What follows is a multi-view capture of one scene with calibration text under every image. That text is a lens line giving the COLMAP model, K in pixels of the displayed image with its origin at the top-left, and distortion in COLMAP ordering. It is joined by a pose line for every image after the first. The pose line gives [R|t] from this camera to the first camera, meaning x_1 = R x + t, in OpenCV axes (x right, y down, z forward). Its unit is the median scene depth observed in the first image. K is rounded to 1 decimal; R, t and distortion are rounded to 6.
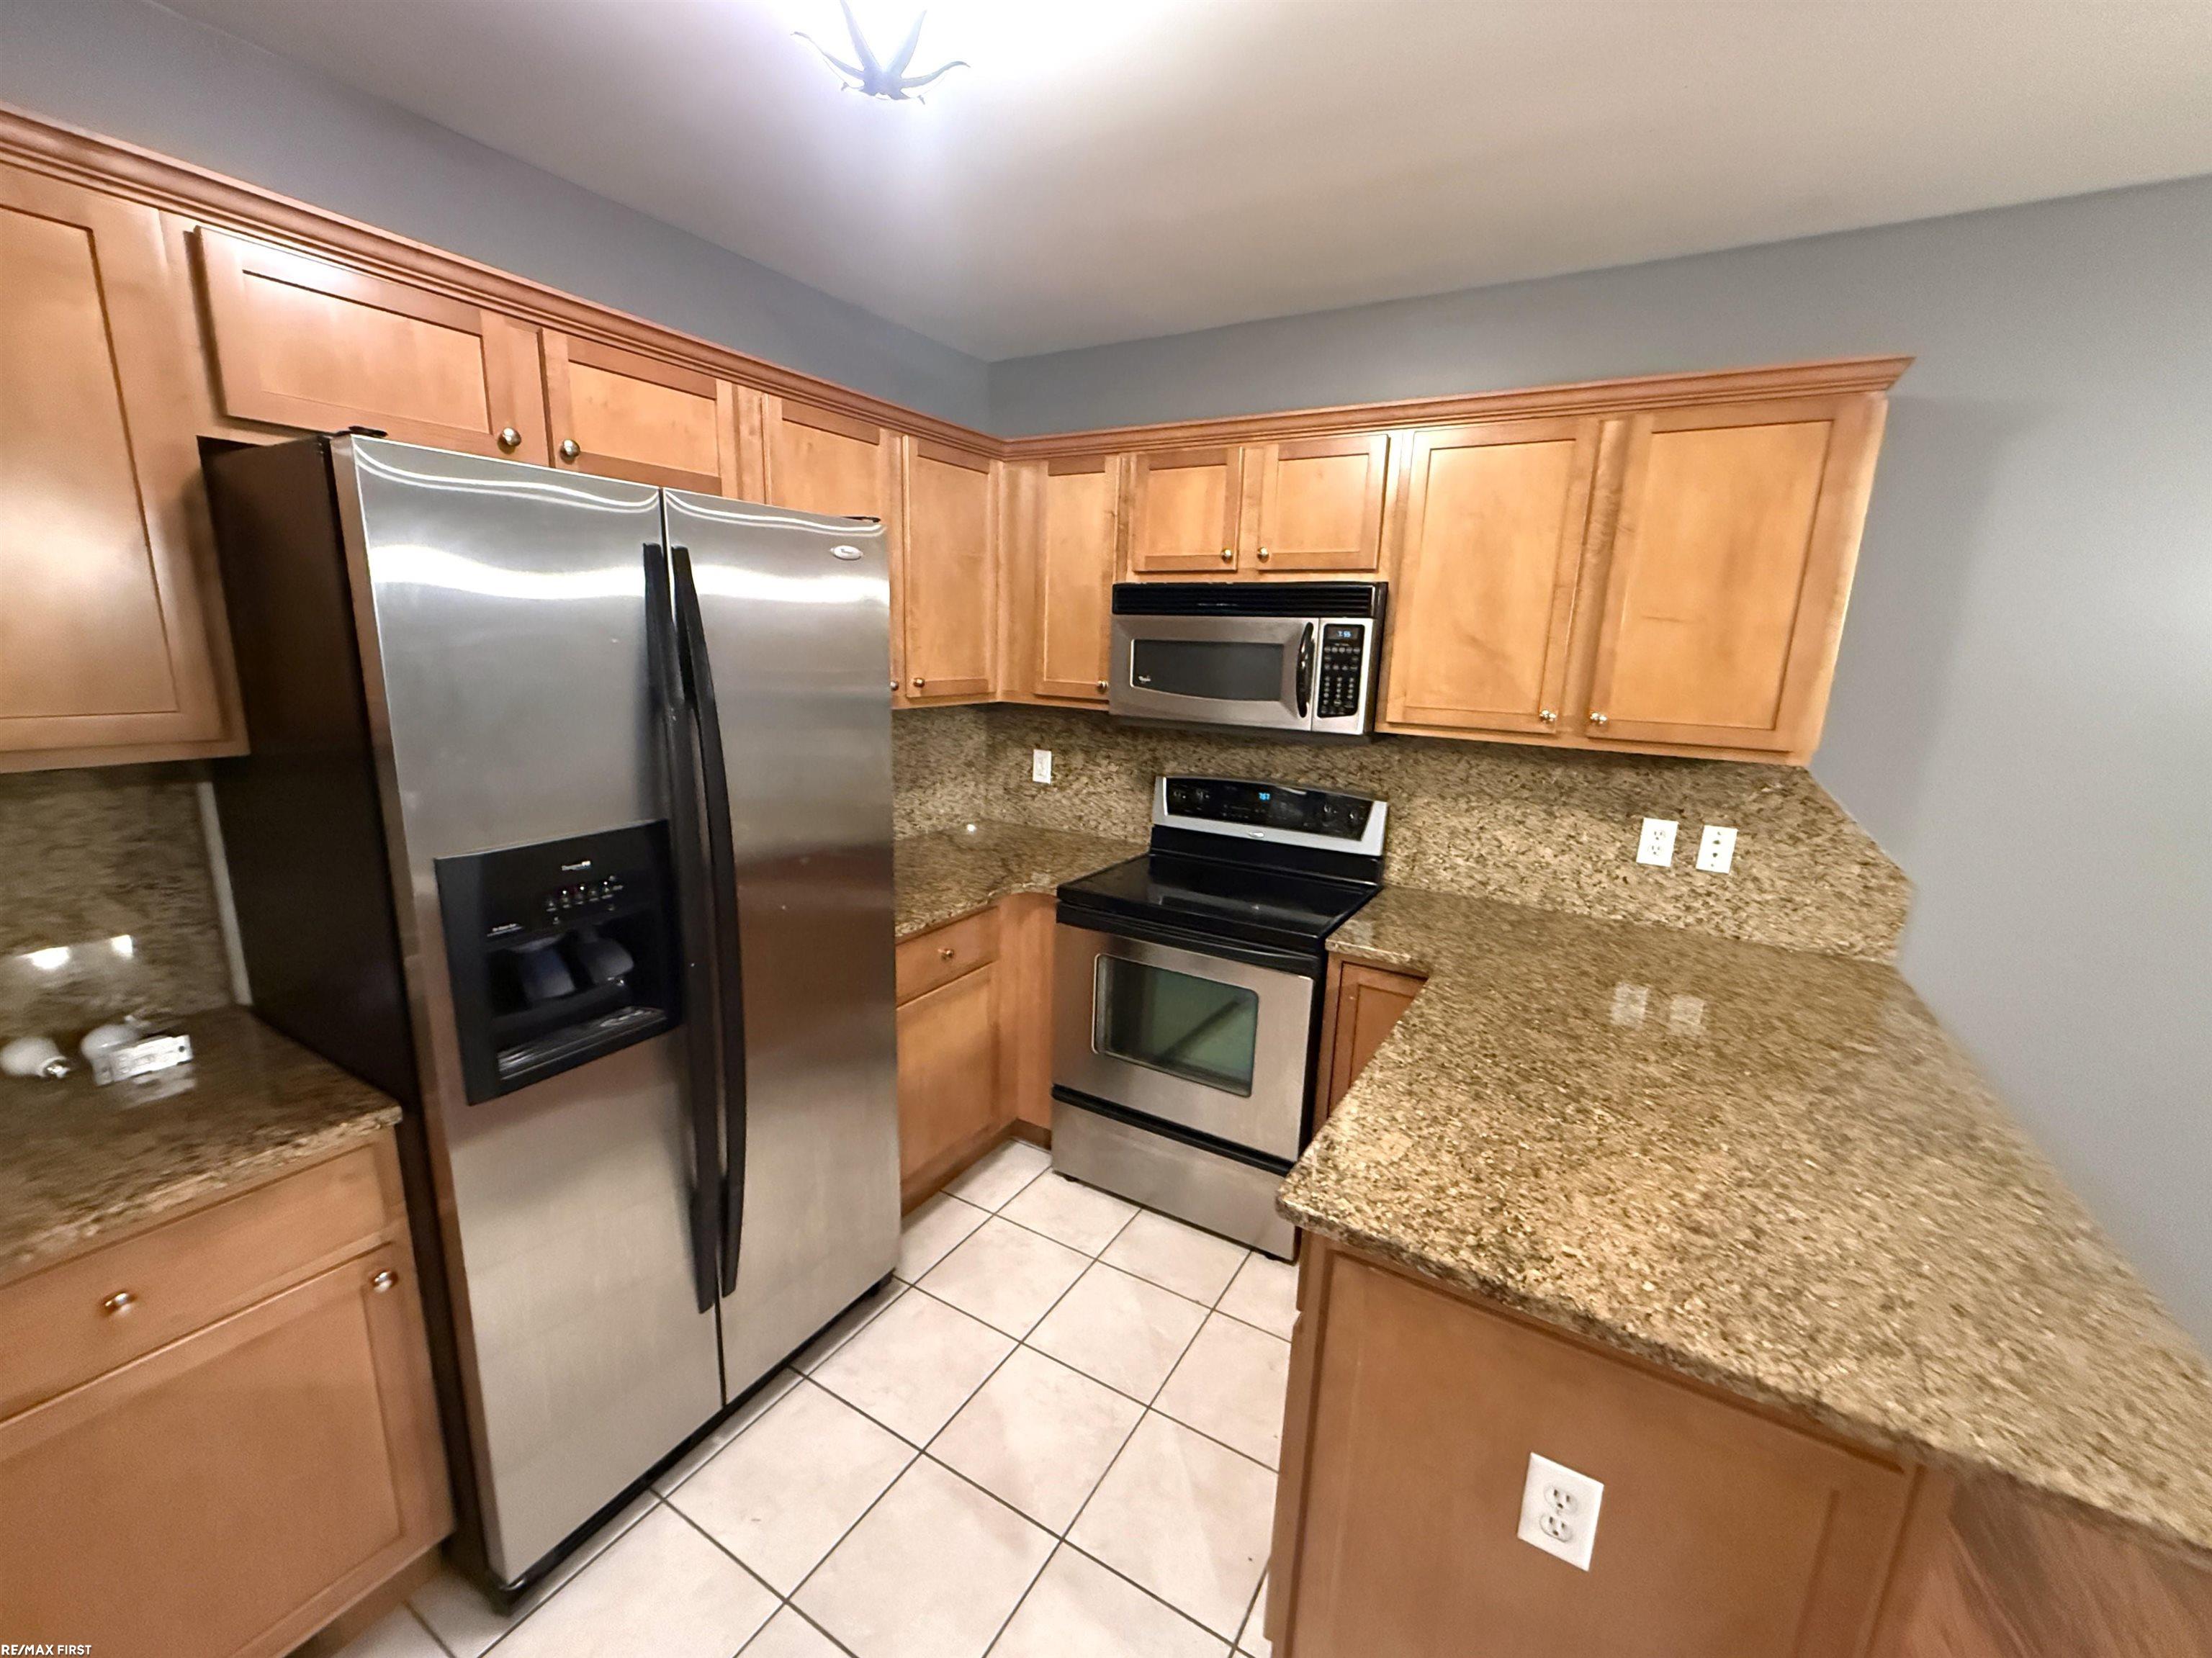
lens RADIAL K [[893.7, 0, 1106.0], [0, 893.7, 829.0], [0, 0, 1]] dist [0.002172, -0.000497]
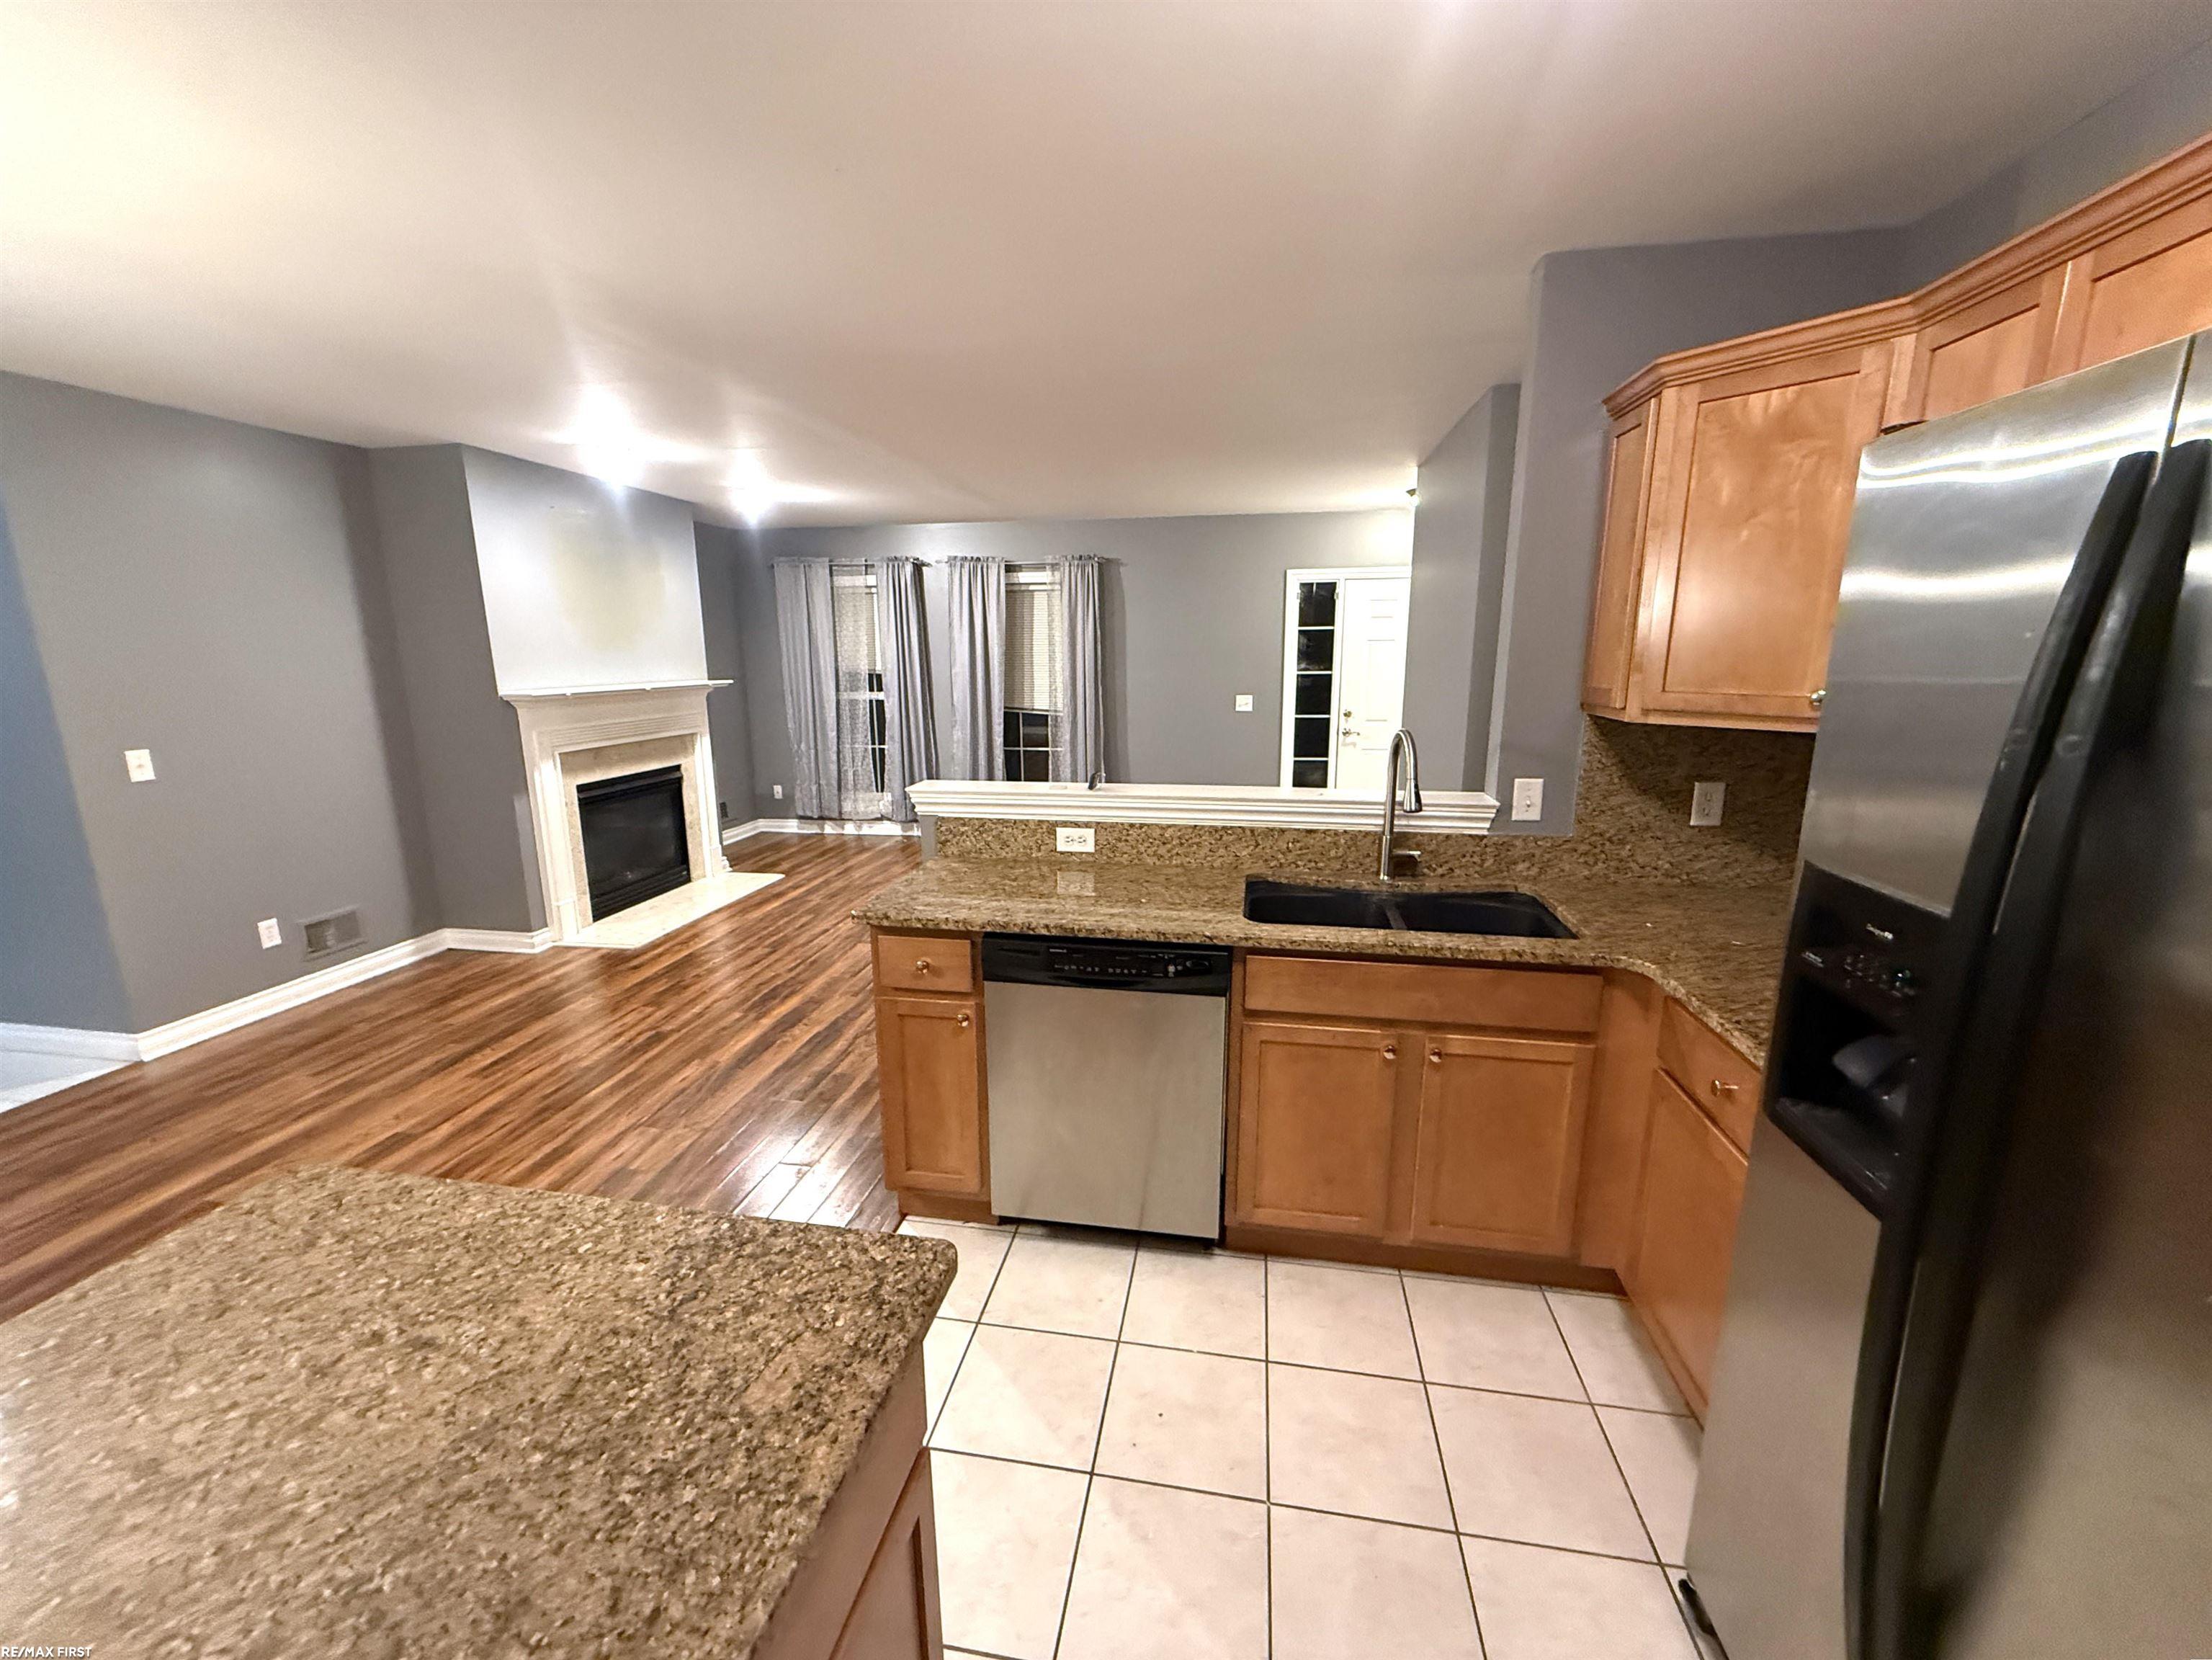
lens RADIAL K [[893.9, 0, 1106.0], [0, 893.9, 830.0], [0, 0, 1]] dist [0.002172, -0.000497]
pose [[-0.935531, 0.046260, -0.350202, 0.298678], [-0.097524, 0.919033, 0.381925, -0.273647], [0.339515, 0.391456, -0.855273, 1.431957]]
